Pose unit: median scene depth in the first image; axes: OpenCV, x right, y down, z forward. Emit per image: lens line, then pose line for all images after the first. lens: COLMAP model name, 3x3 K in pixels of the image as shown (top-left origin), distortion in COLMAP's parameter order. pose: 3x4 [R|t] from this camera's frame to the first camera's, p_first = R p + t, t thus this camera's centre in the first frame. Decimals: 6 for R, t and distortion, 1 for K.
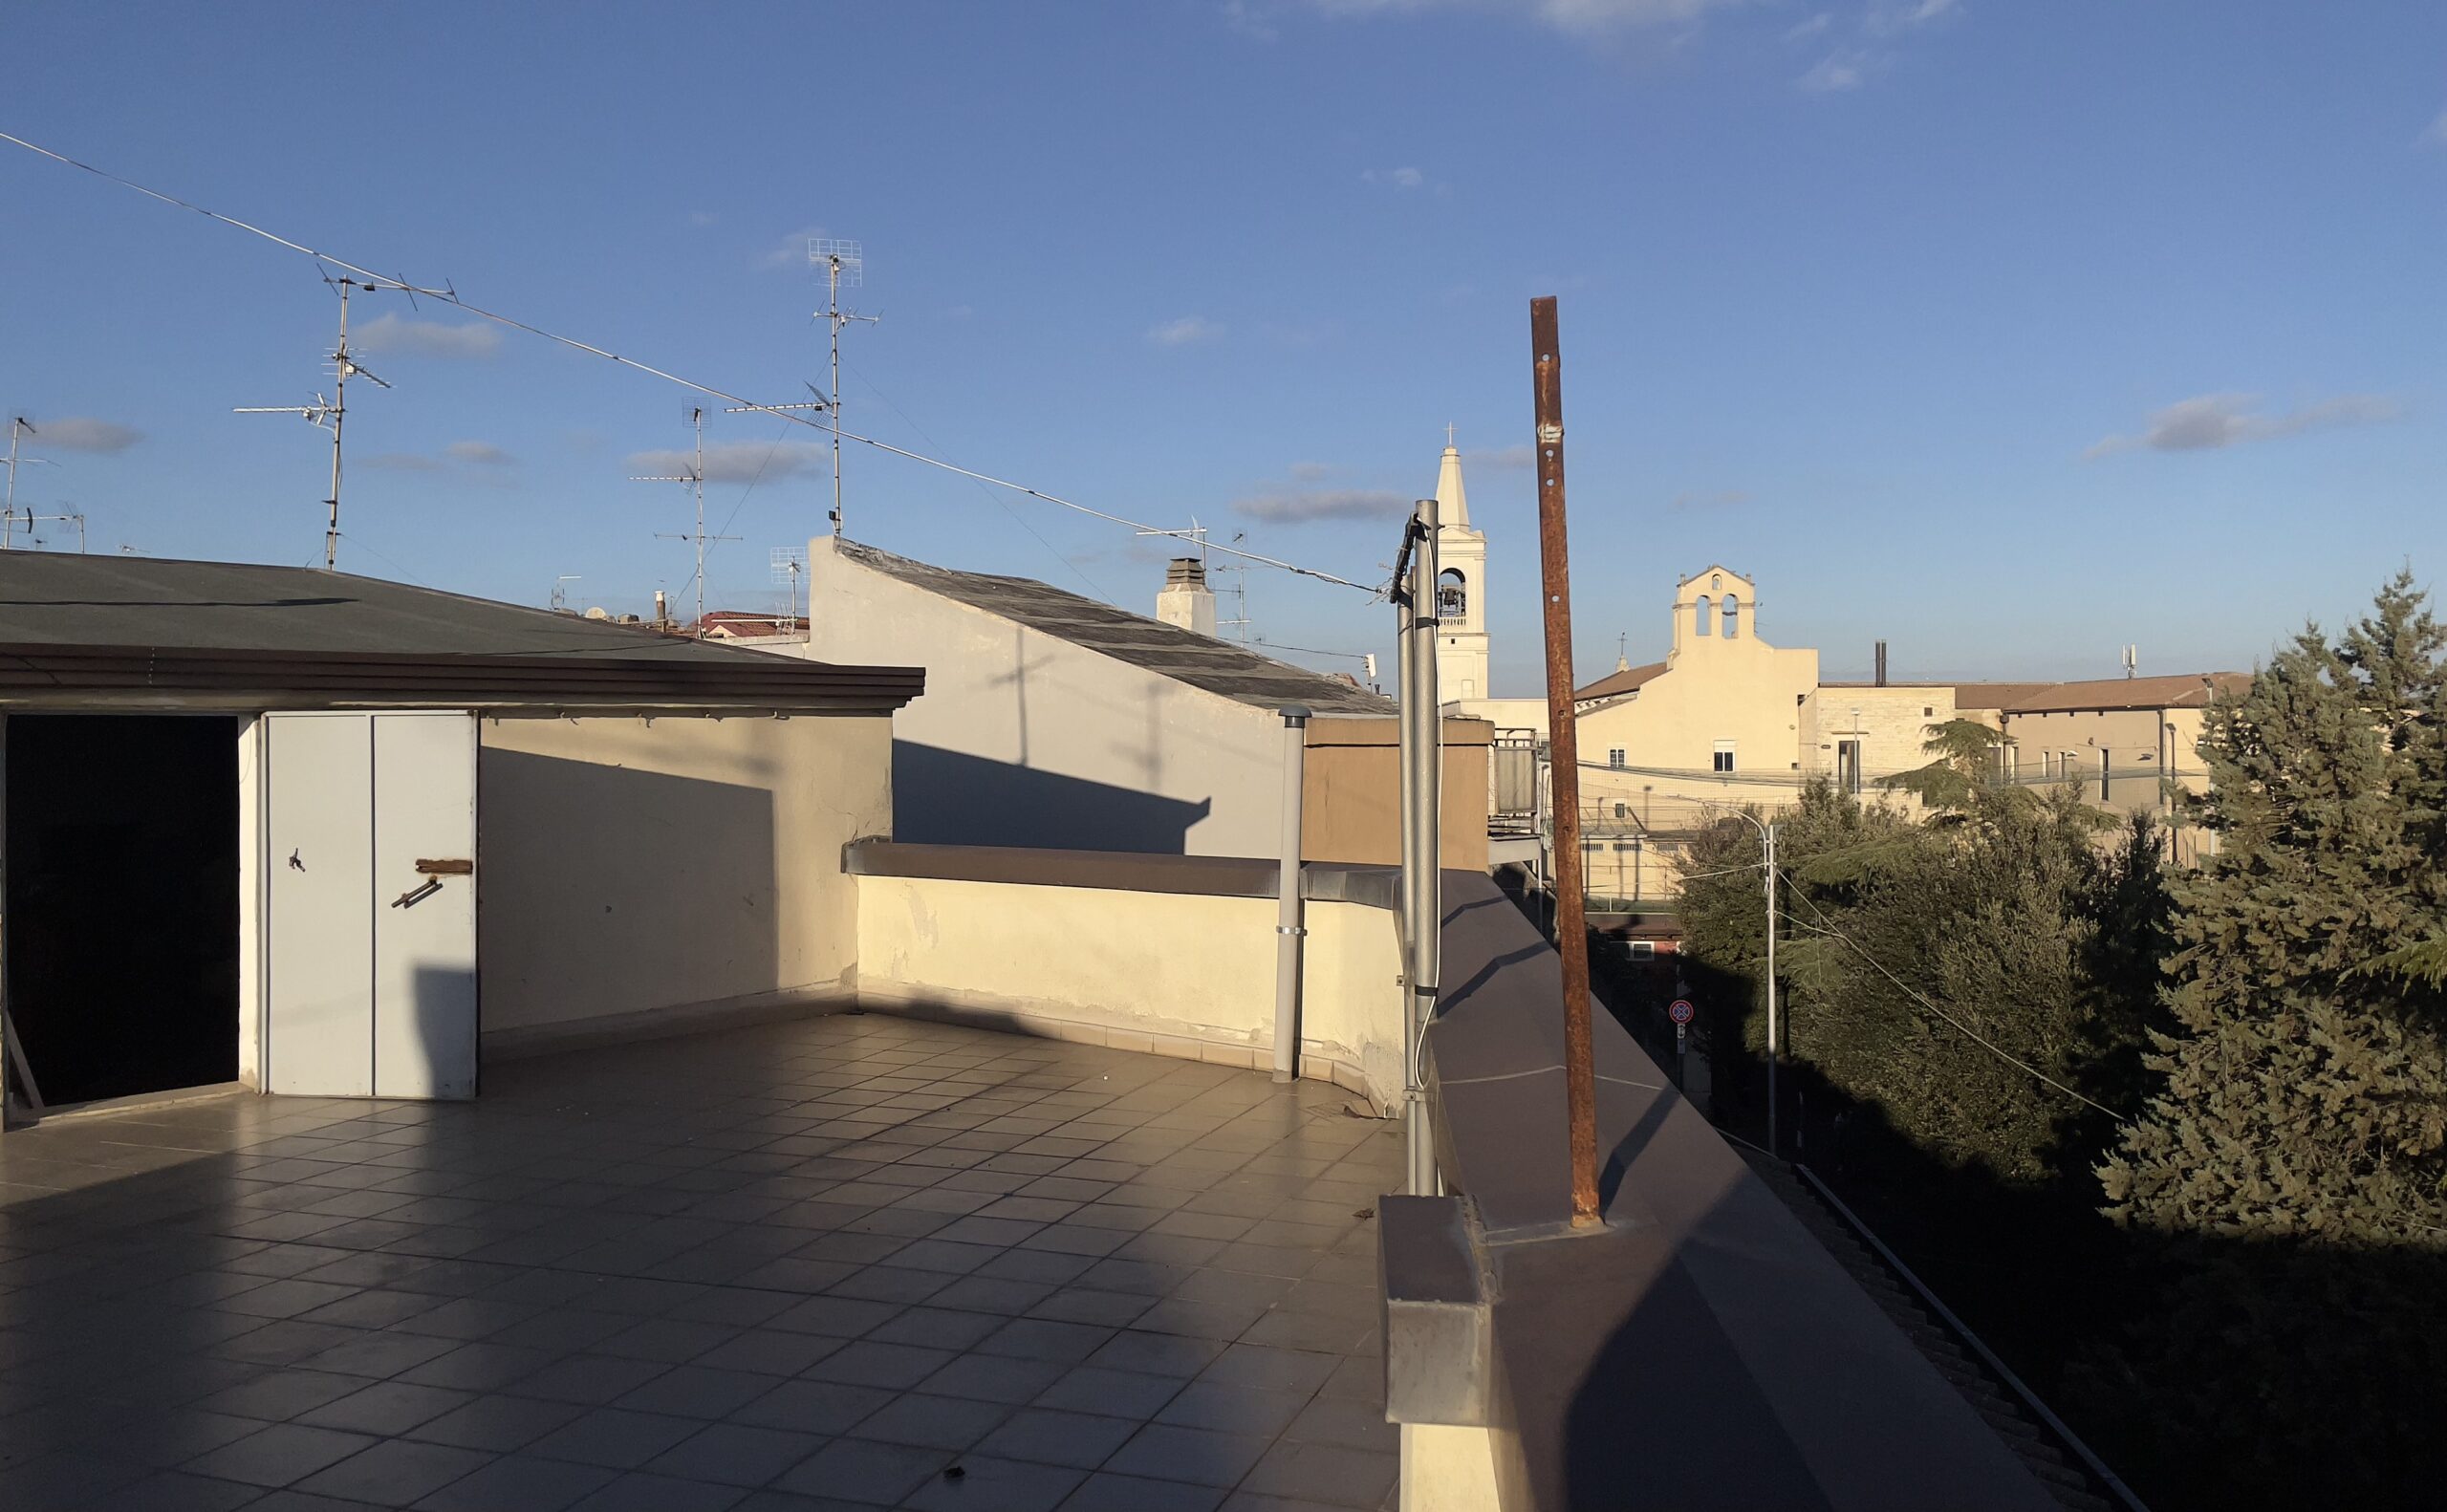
lens RADIAL K [[1798.6, 0, 1223.5], [0, 1798.6, 756.0], [0, 0, 1]] dist [0.041730, -0.000036]
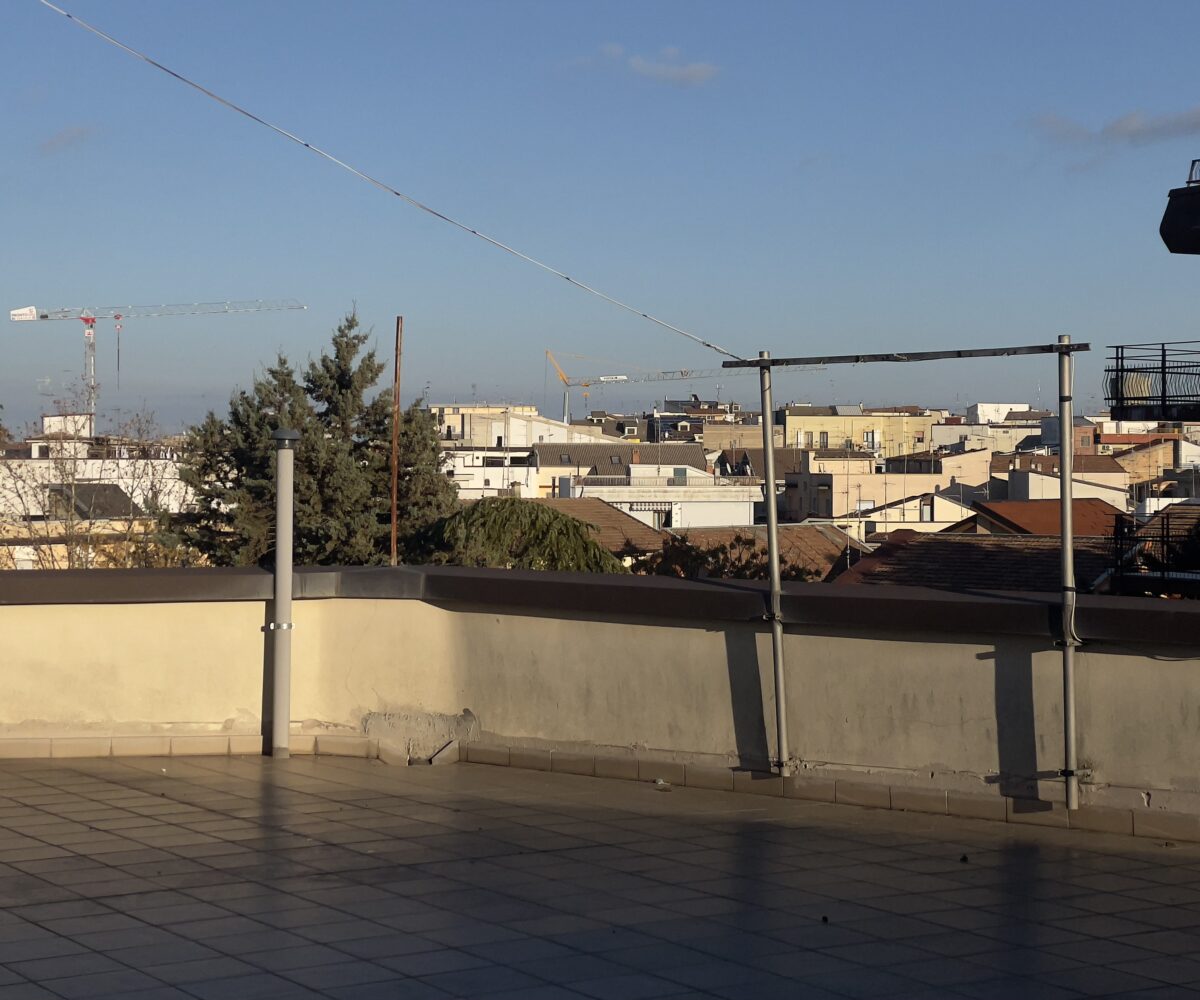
lens RADIAL K [[2366.8, 0, 600.0], [0, 2366.8, 500.0], [0, 0, 1]] dist [0.071092, 0.254038]
pose [[0.637467, -0.010639, 0.770404, -0.391073], [0.004294, 0.999938, 0.010256, -0.000684], [-0.770466, -0.003230, 0.637473, -0.055401]]
